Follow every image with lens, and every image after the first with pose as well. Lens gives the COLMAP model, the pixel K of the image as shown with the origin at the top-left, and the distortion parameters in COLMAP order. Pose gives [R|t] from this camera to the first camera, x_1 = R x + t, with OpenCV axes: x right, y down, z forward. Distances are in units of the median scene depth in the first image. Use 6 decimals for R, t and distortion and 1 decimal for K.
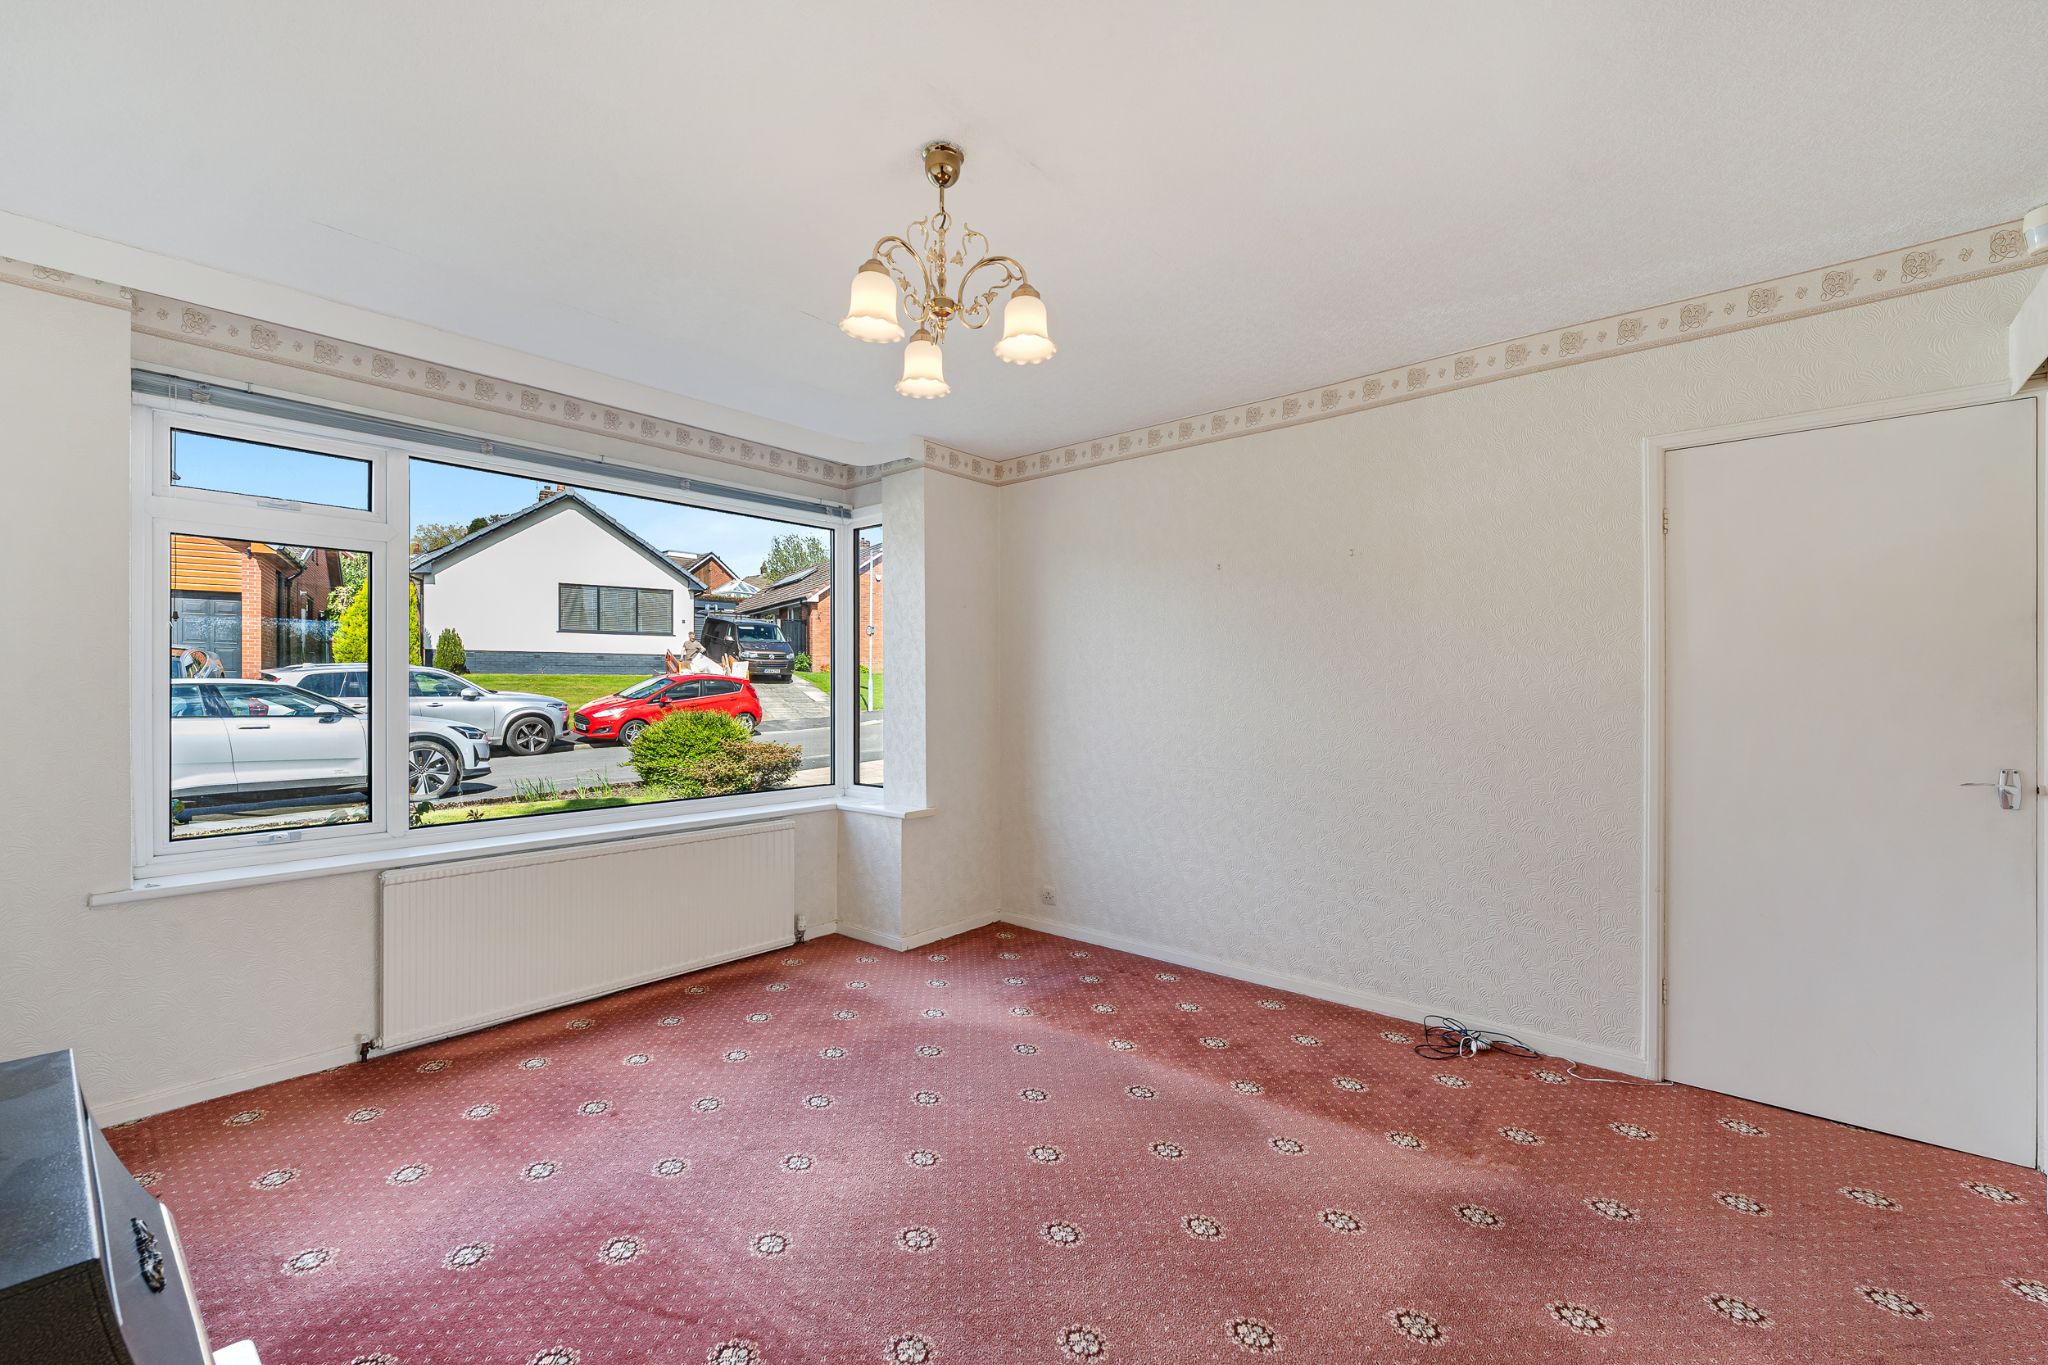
lens RADIAL K [[845.1, 0, 1058.4], [0, 845.1, 685.4], [0, 0, 1]] dist [0.001429, -0.000324]
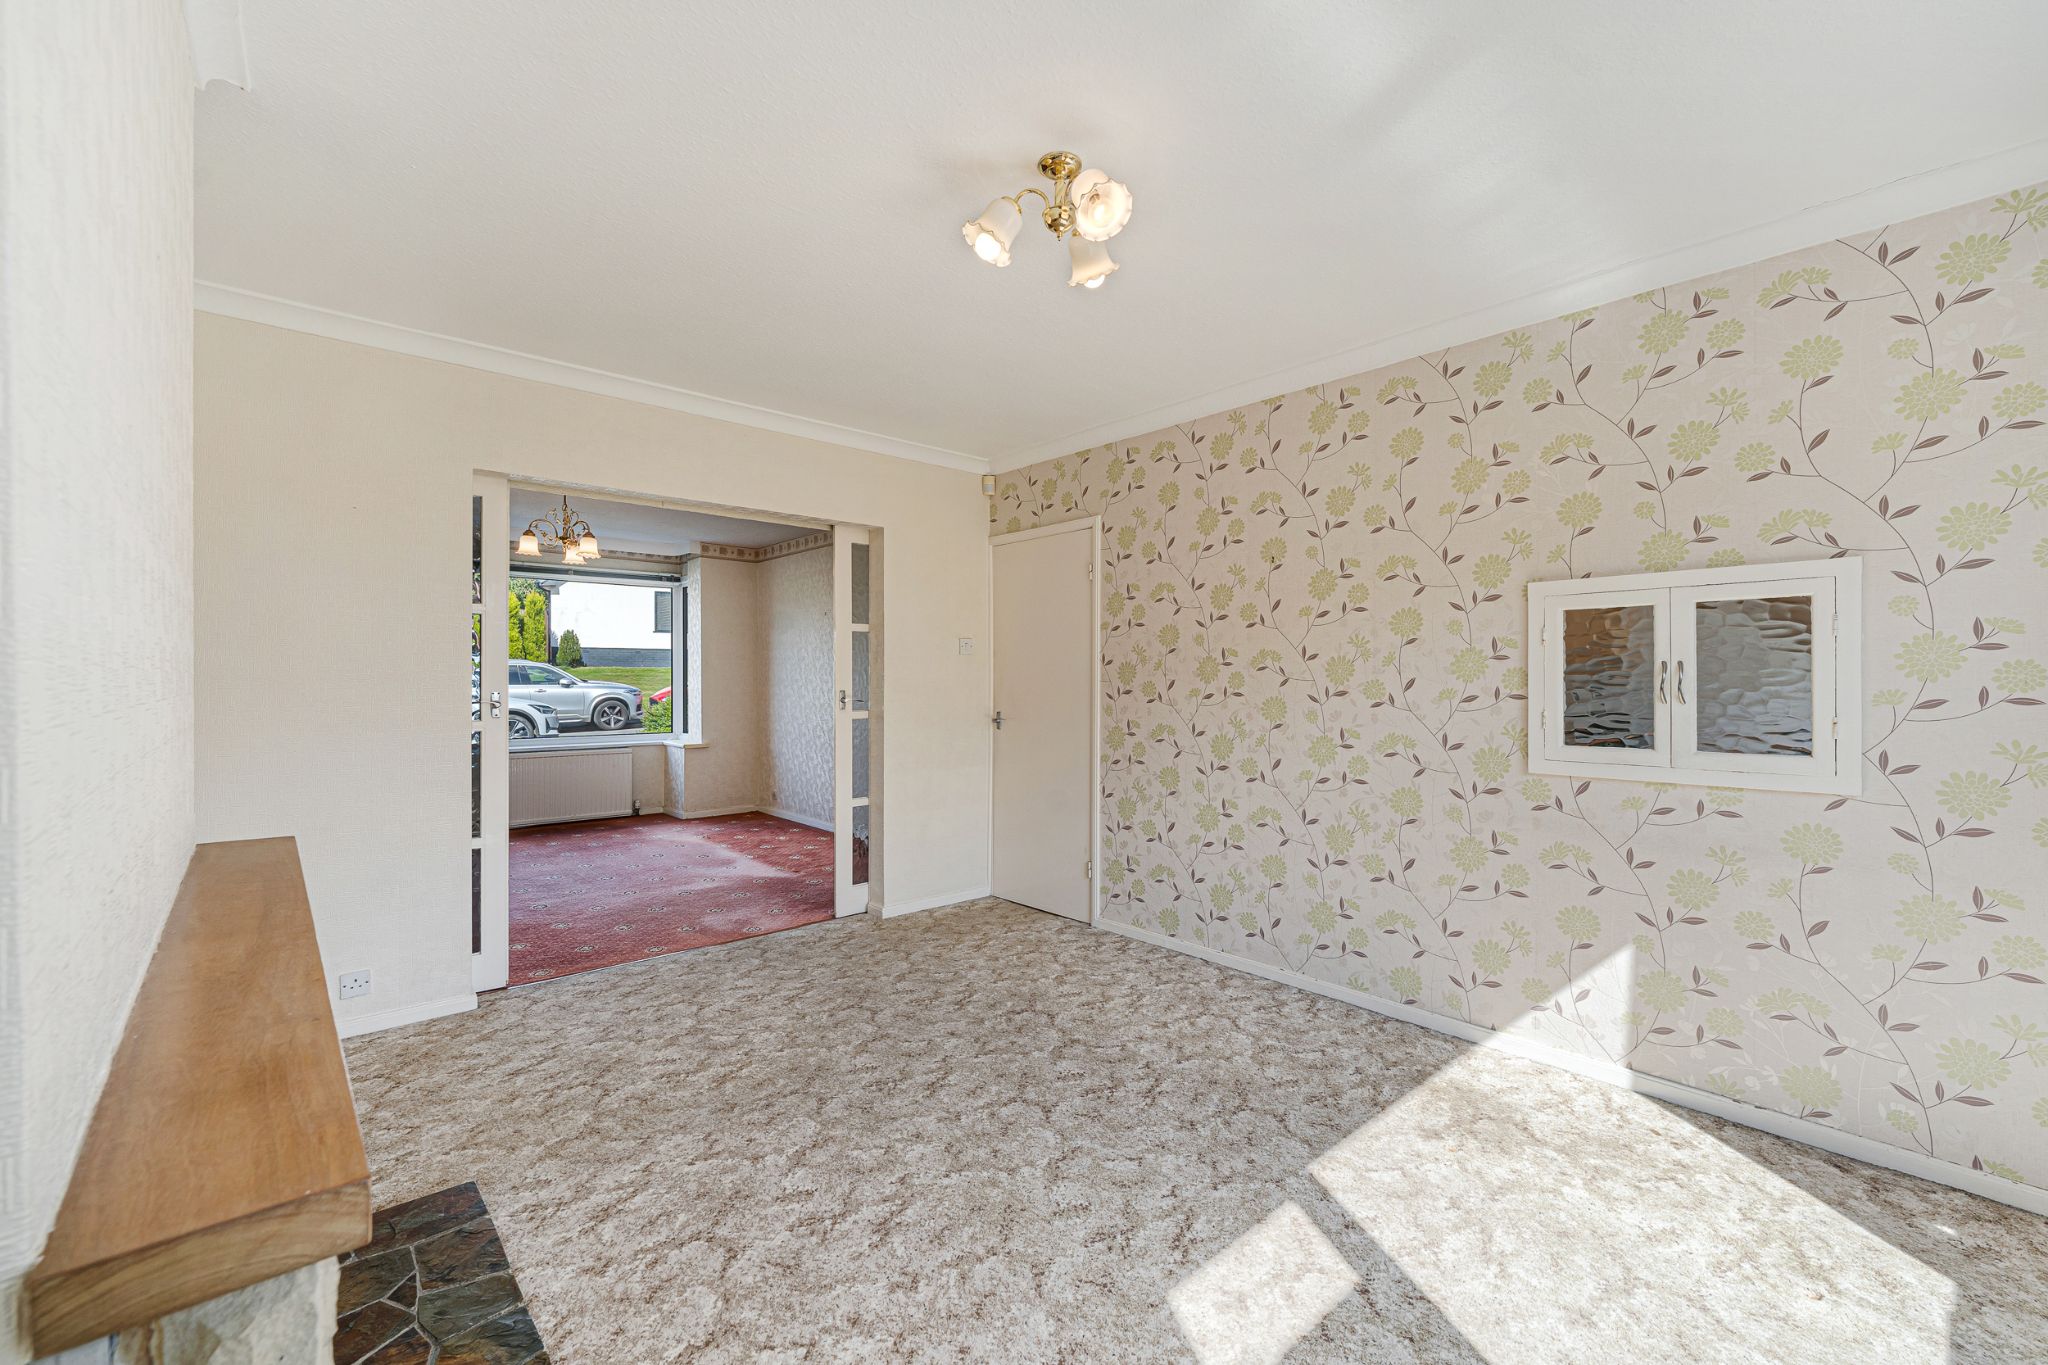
lens RADIAL K [[845.1, 0, 1053.0], [0, 845.1, 678.9], [0, 0, 1]] dist [0.001429, -0.000324]
pose [[0.990346, 0.000266, -0.138617, 0.232224], [0.000244, 0.999993, 0.003665, -0.000418], [0.138617, -0.003663, 0.990339, -0.193352]]
